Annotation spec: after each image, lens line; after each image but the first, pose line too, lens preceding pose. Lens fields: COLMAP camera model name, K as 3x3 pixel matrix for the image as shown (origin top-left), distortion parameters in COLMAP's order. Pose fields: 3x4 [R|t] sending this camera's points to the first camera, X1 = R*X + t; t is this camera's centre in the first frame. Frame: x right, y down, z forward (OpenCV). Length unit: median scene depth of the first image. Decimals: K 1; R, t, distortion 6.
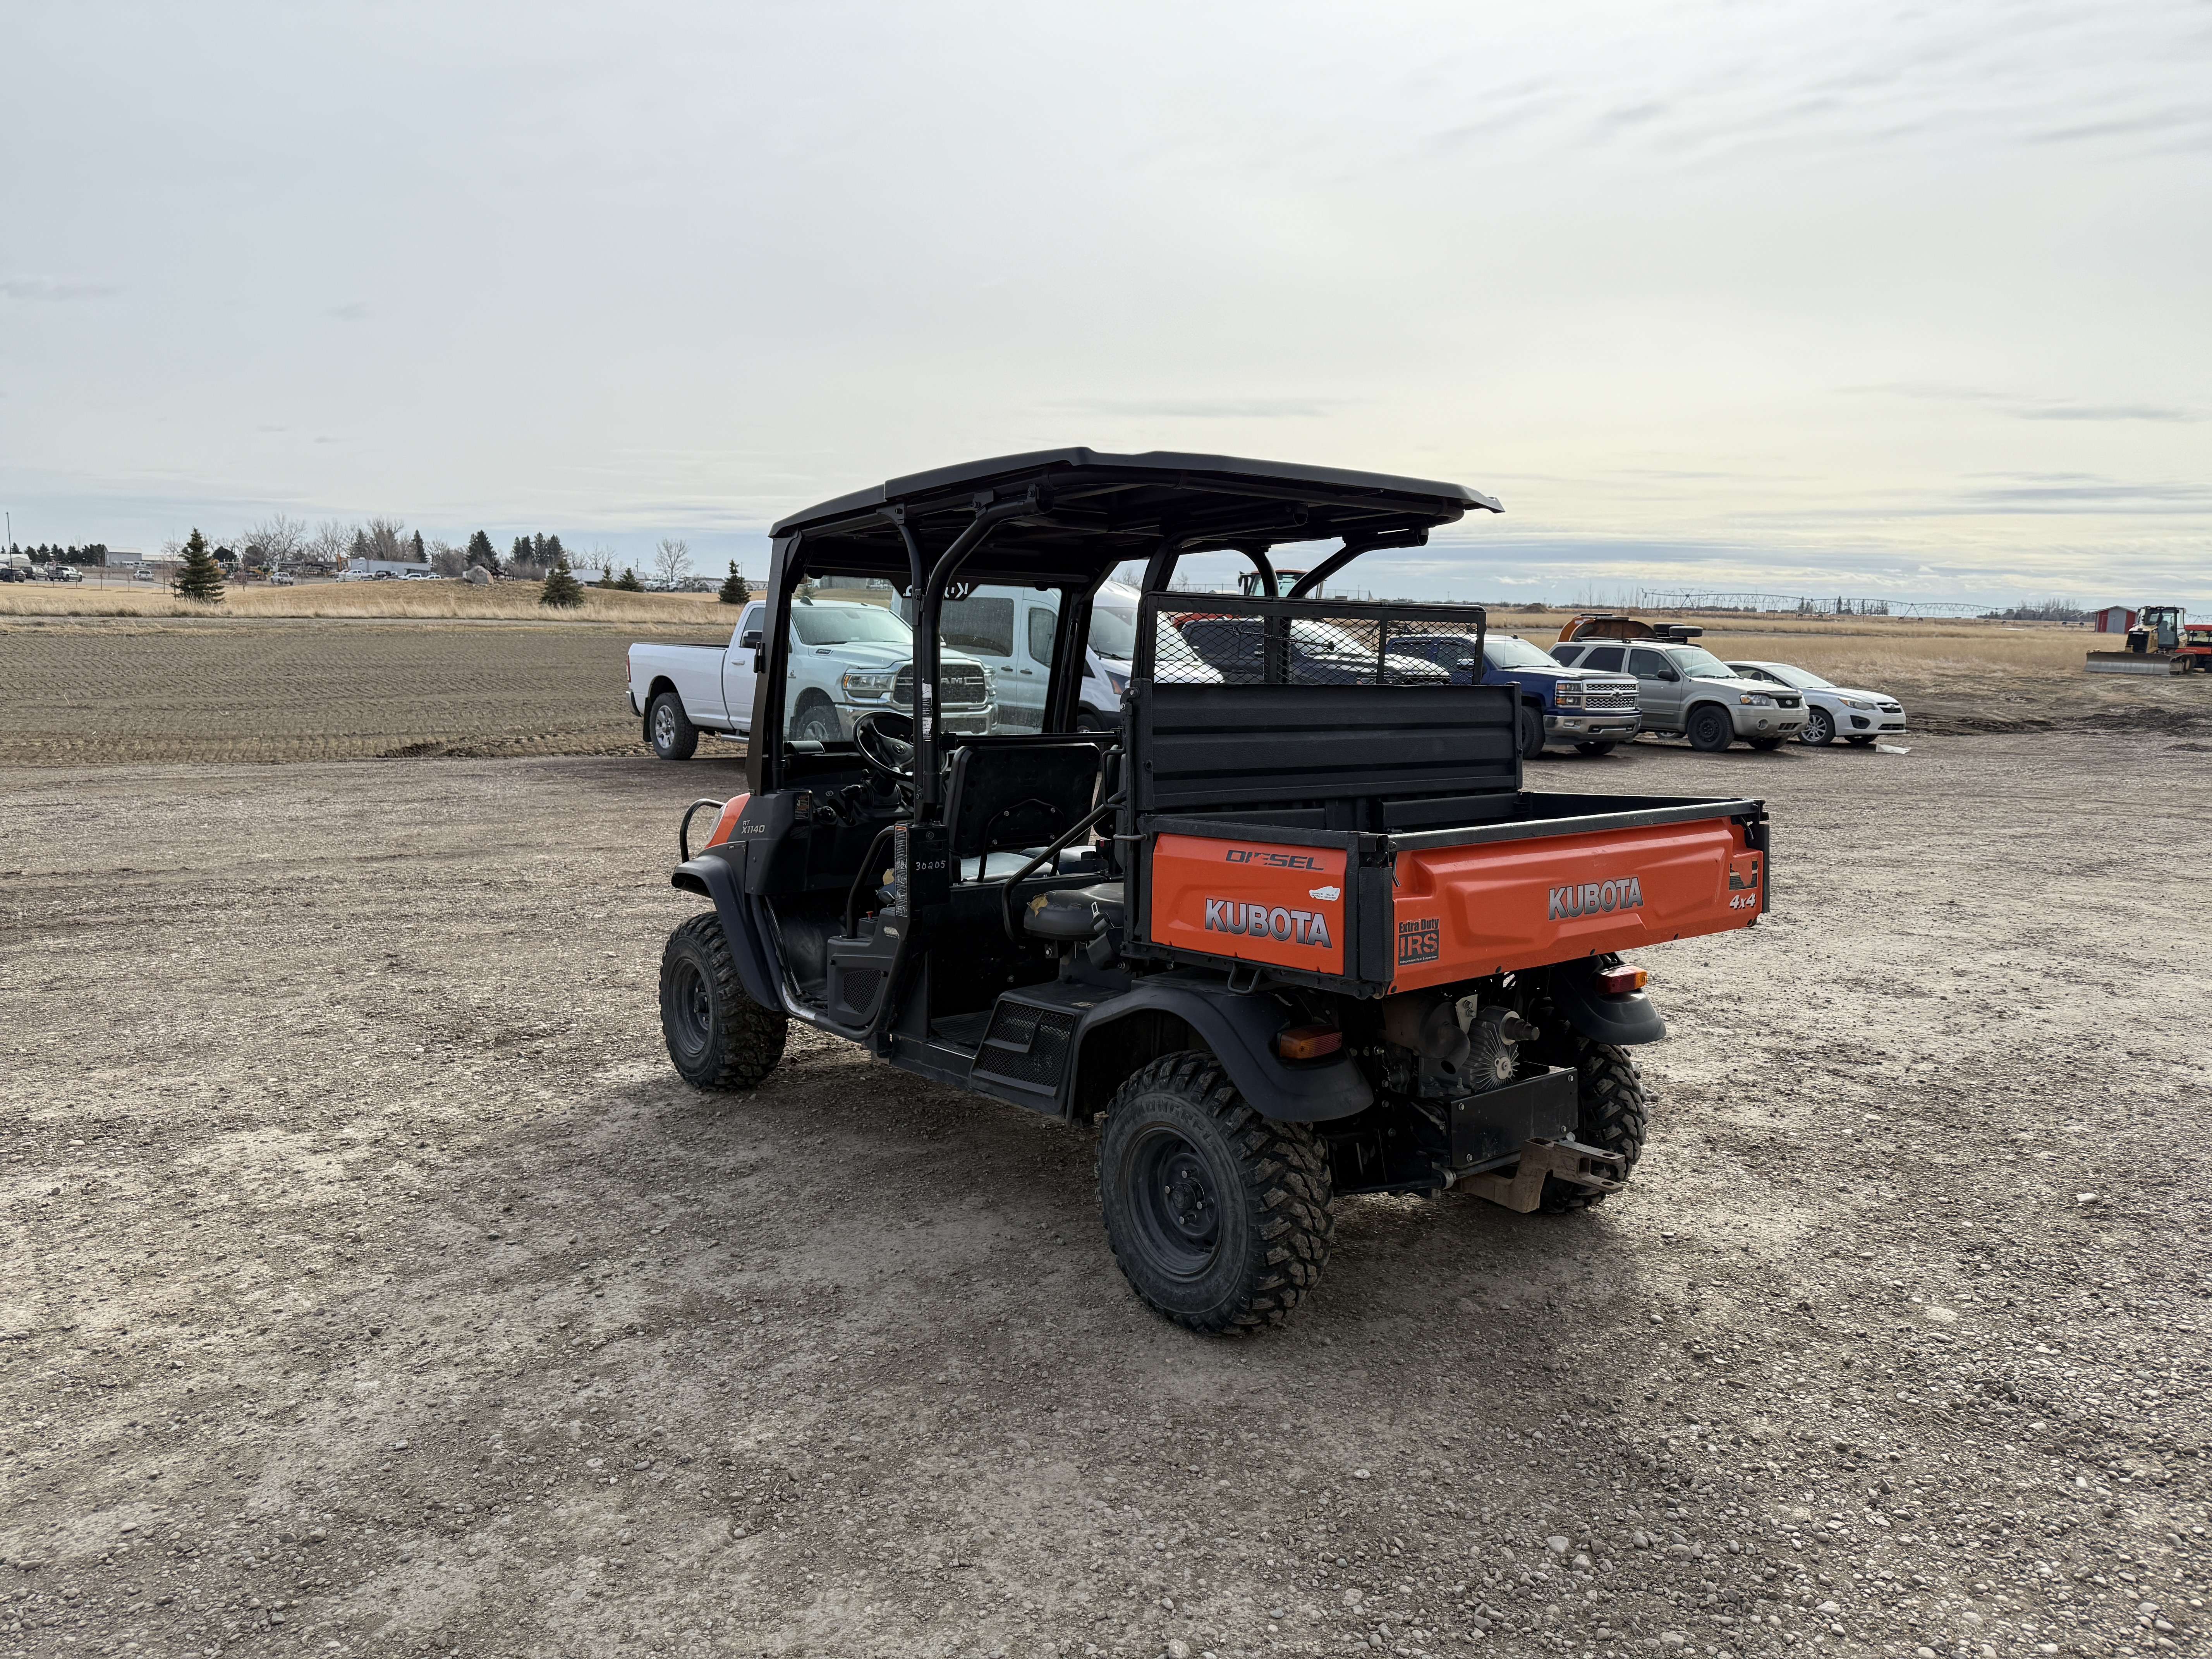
lens RADIAL K [[1560.9, 0, 1073.9], [0, 1560.9, 825.7], [0, 0, 1]] dist [0.028500, -0.021088]
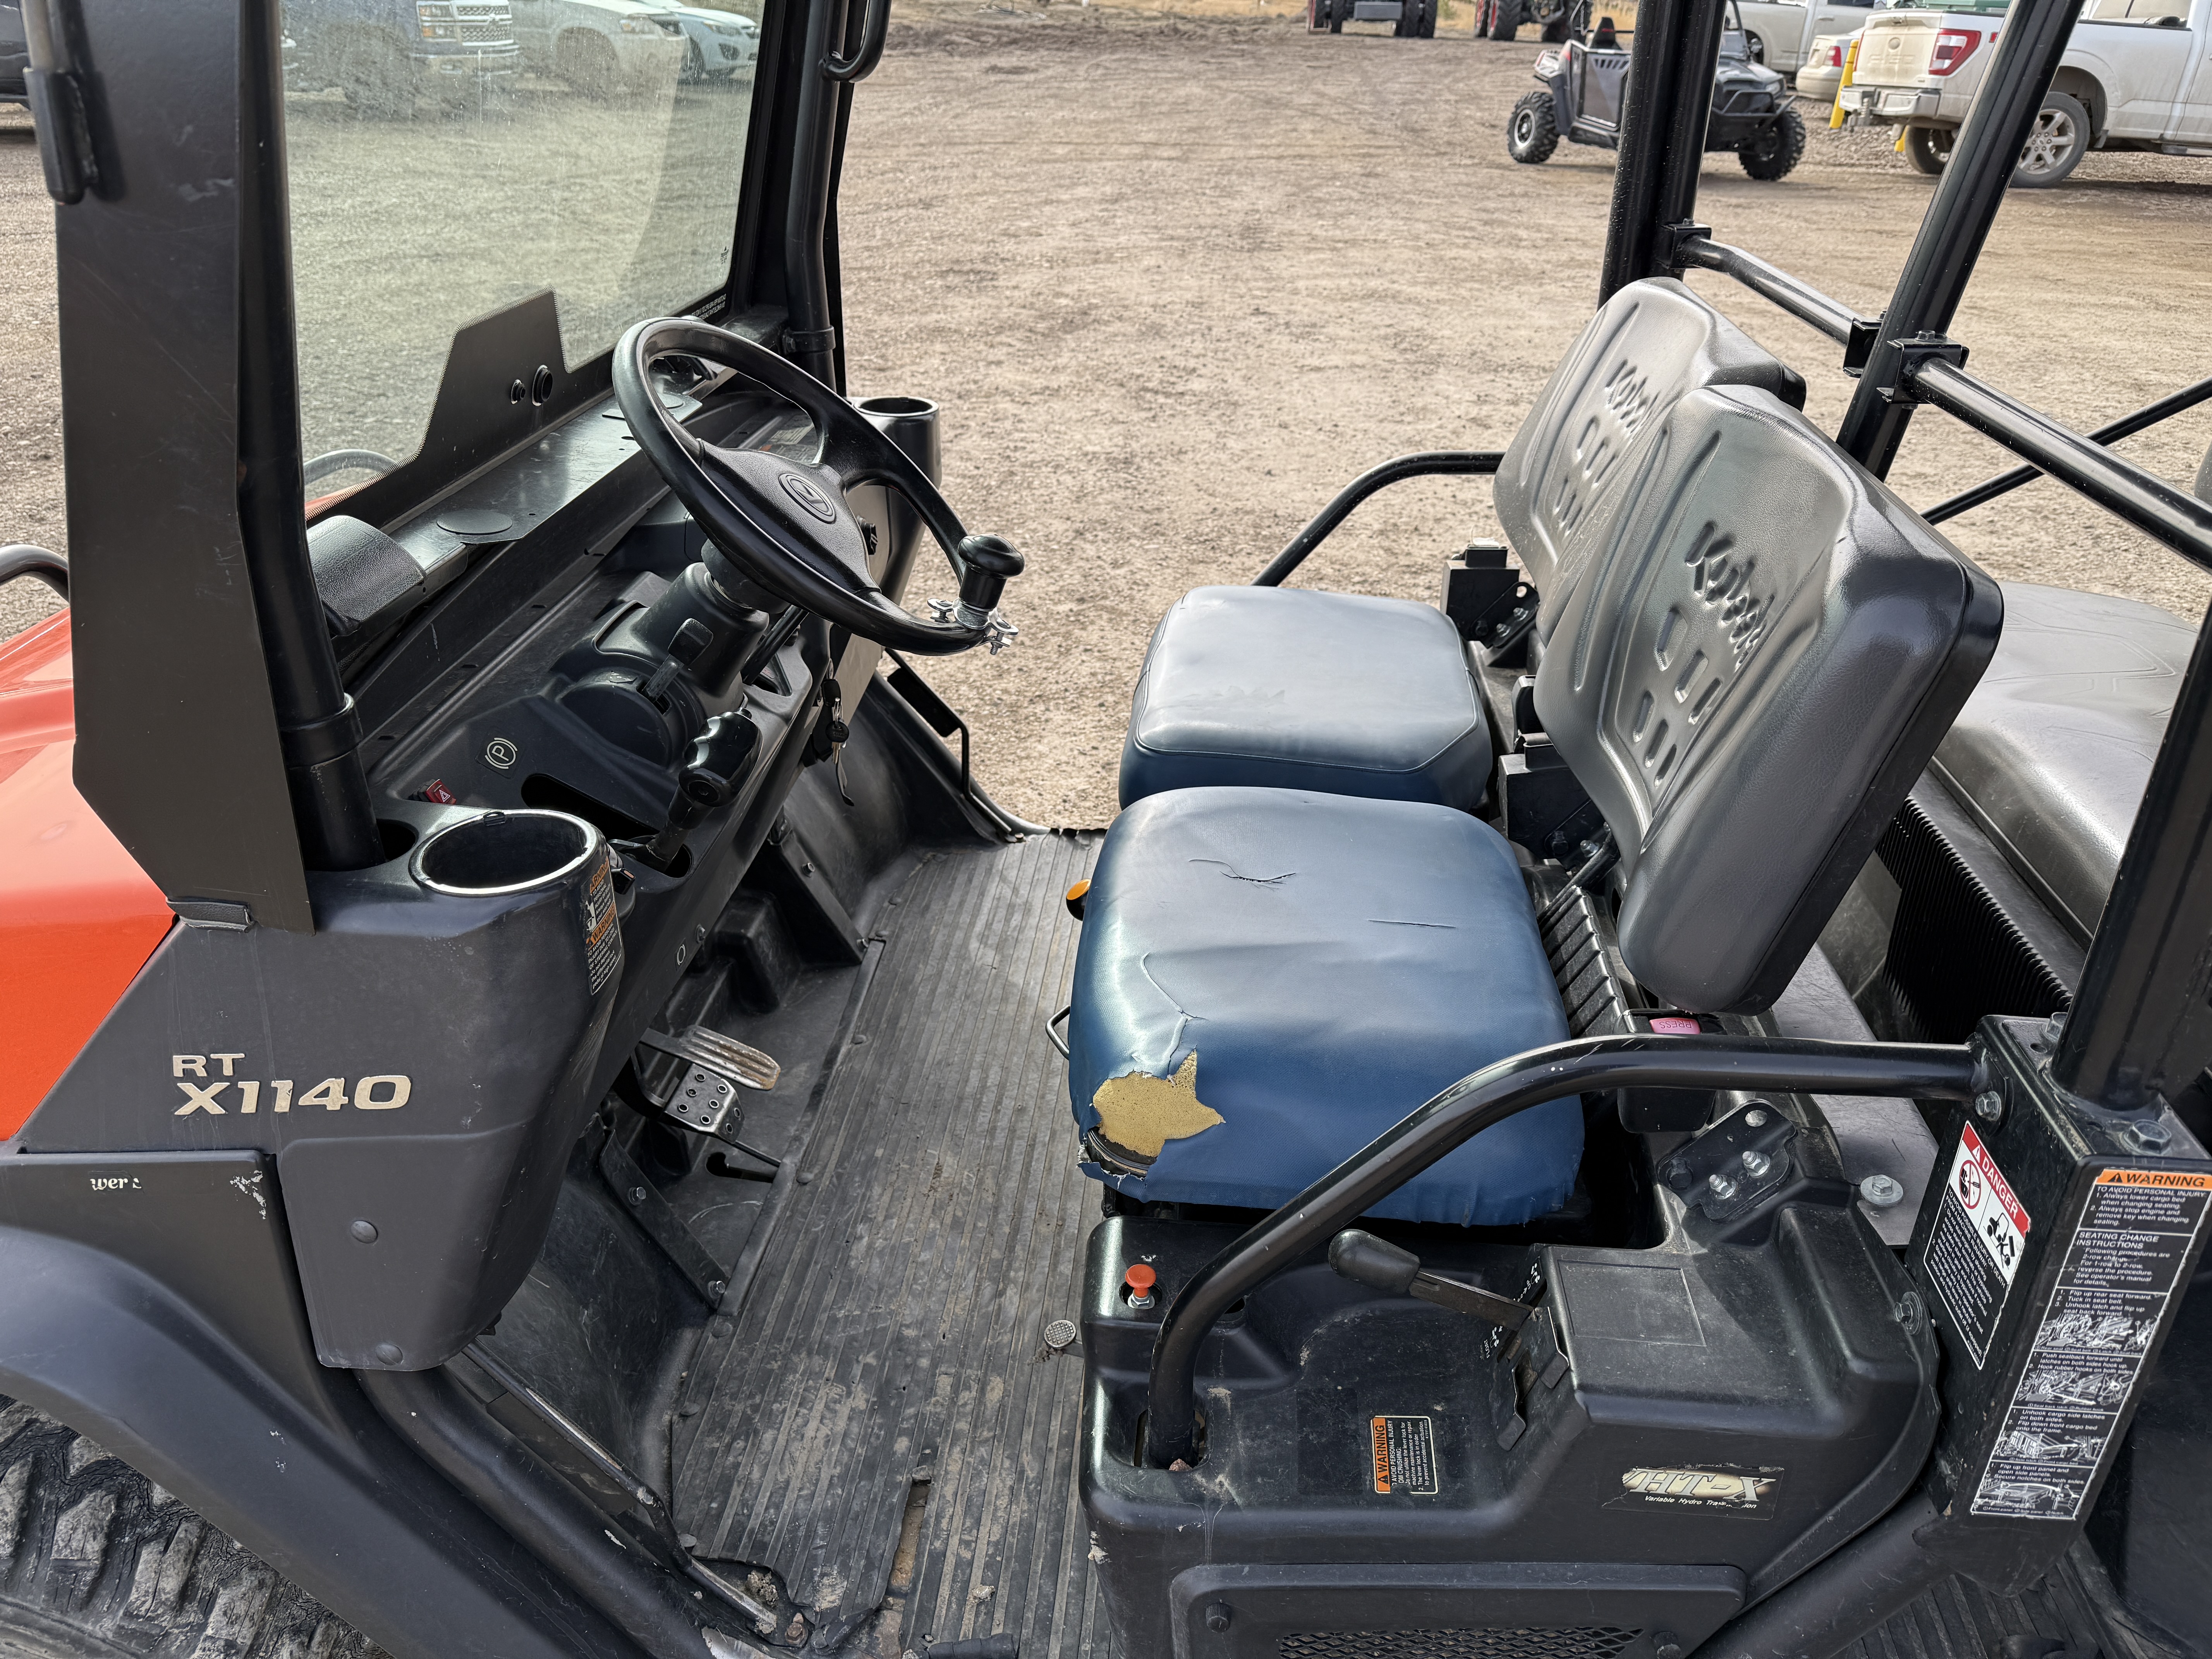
lens RADIAL K [[1560.9, 0, 1073.9], [0, 1560.9, 825.7], [0, 0, 1]] dist [0.028500, -0.021088]
pose [[0.705399, -0.337801, 0.623140, -0.064040], [0.072144, 0.908785, 0.410980, -0.022890], [-0.705130, -0.244950, 0.665426, 0.198478]]
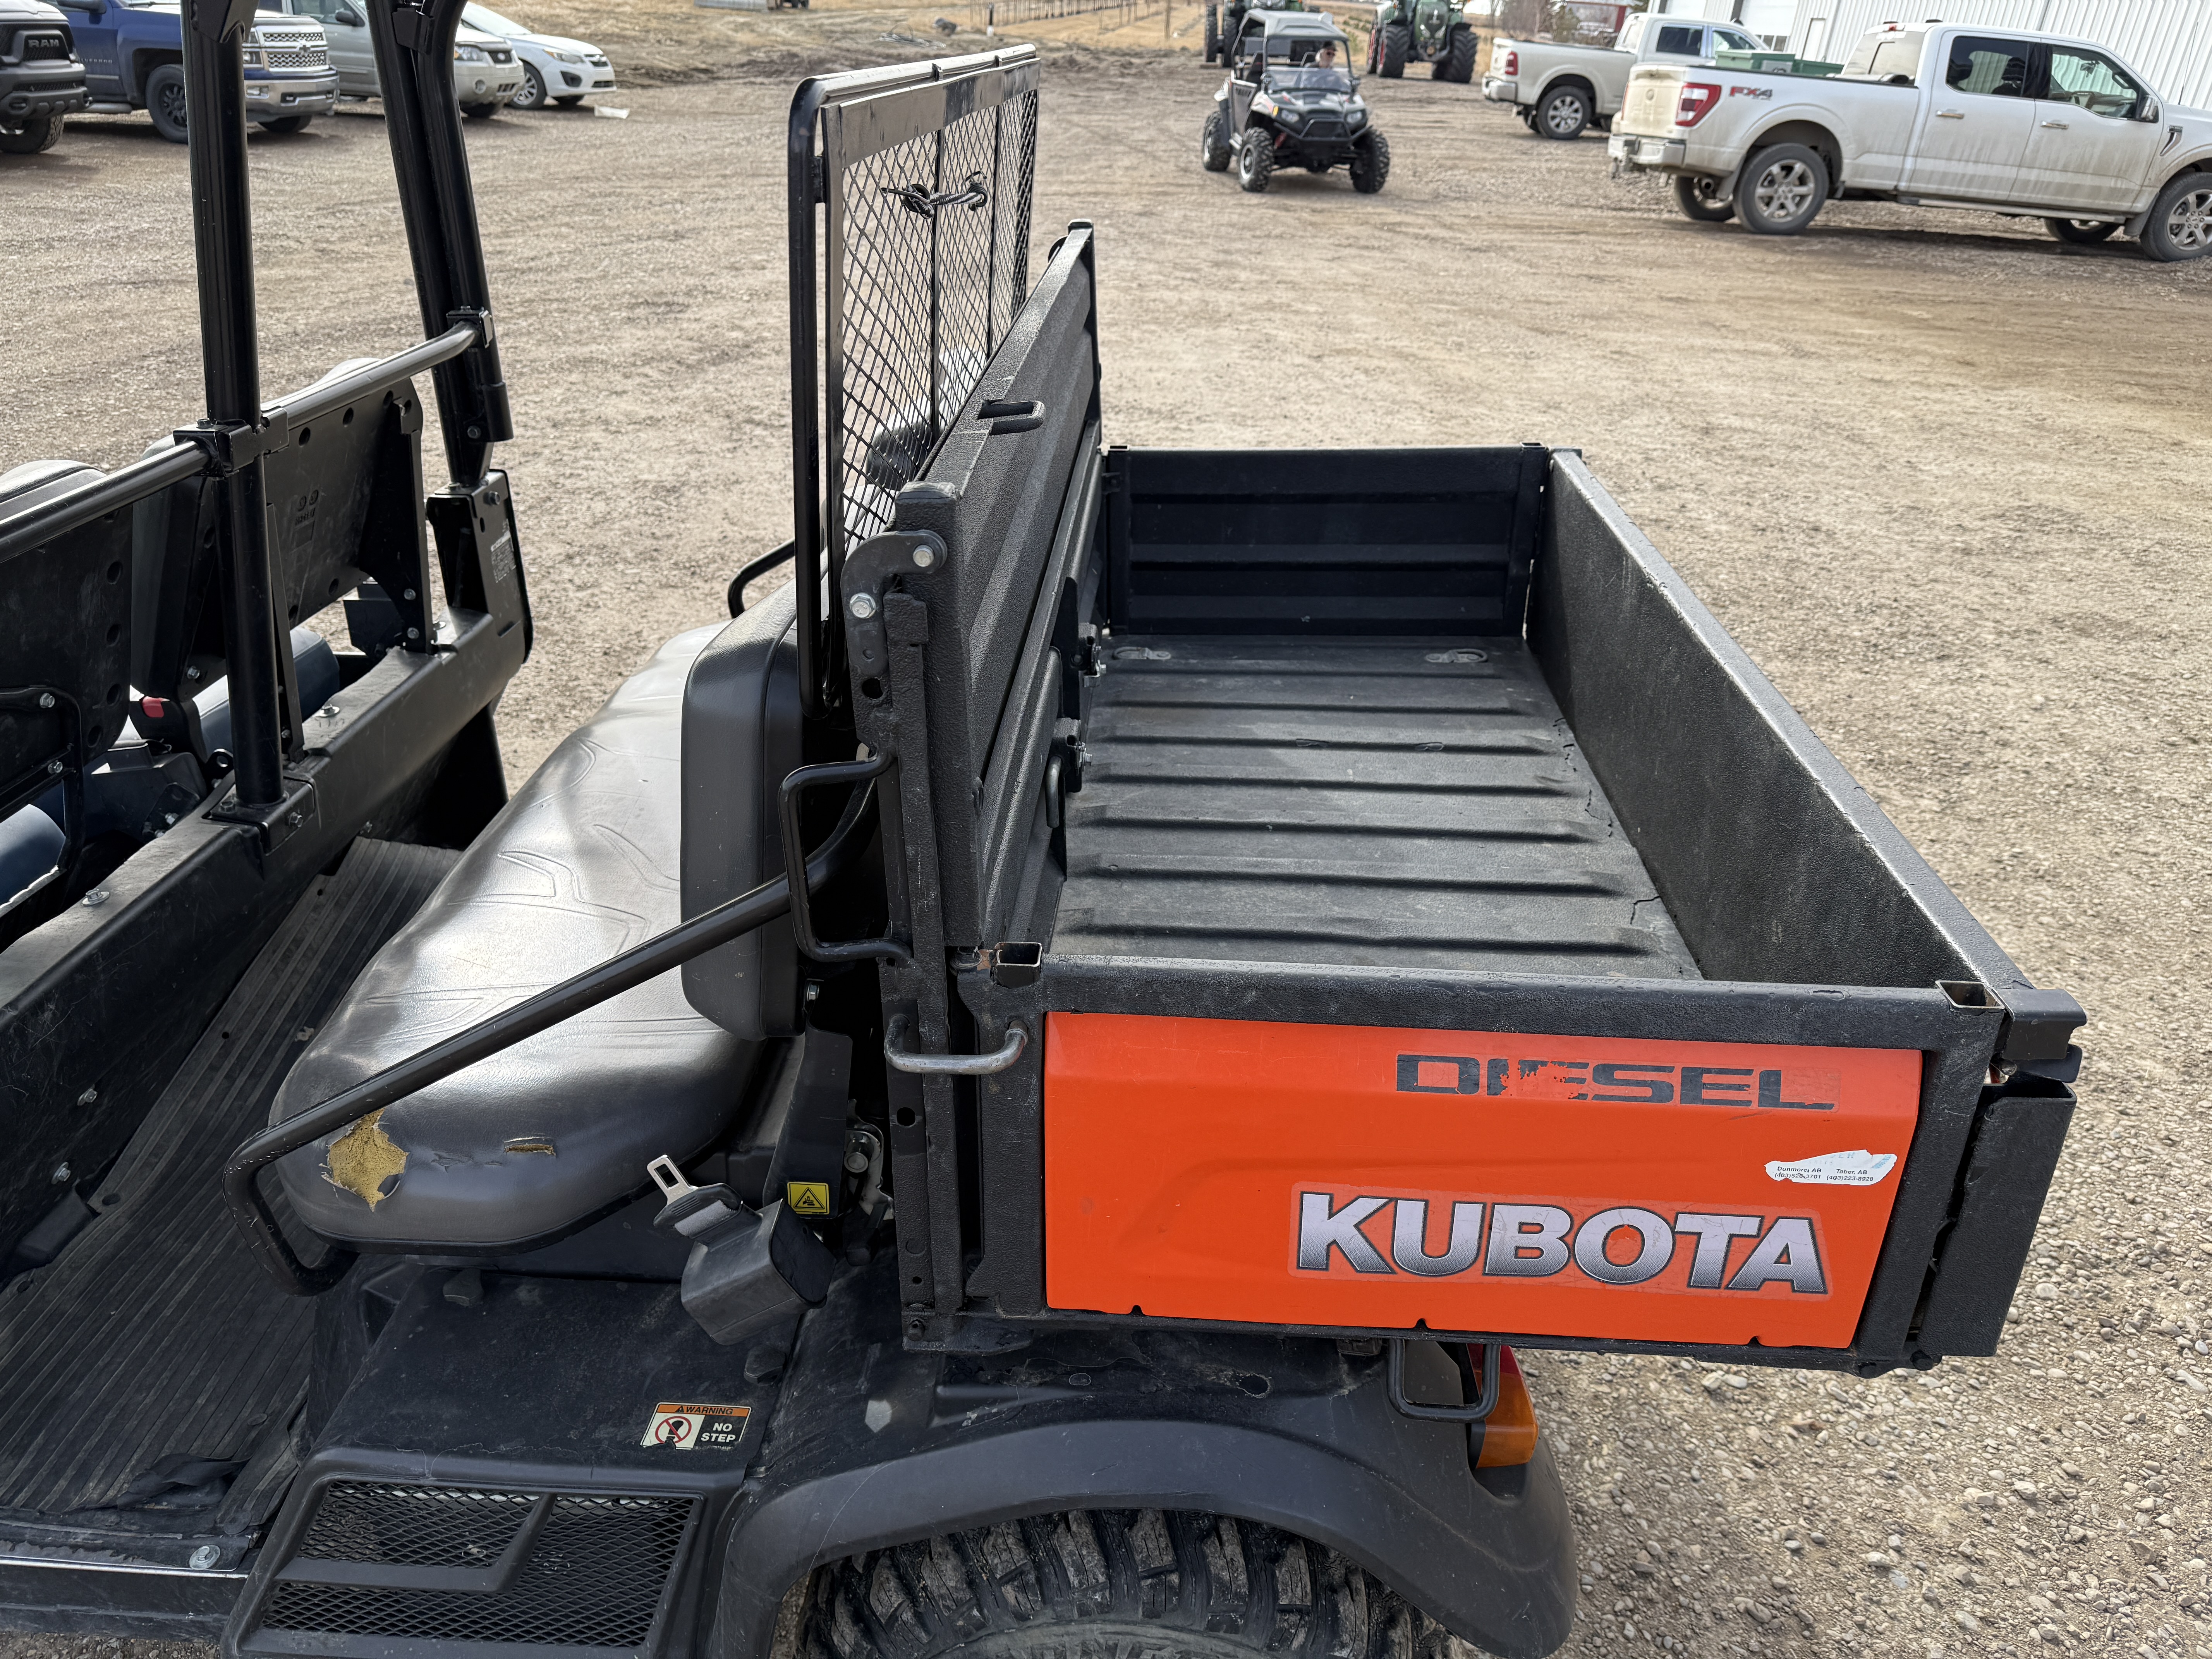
lens RADIAL K [[1560.9, 0, 1073.9], [0, 1560.9, 825.7], [0, 0, 1]] dist [0.028500, -0.021088]
pose [[0.690257, -0.326612, 0.645654, -0.019101], [0.057570, 0.914287, 0.400956, -0.022774], [-0.721270, -0.239592, 0.649896, 0.129118]]
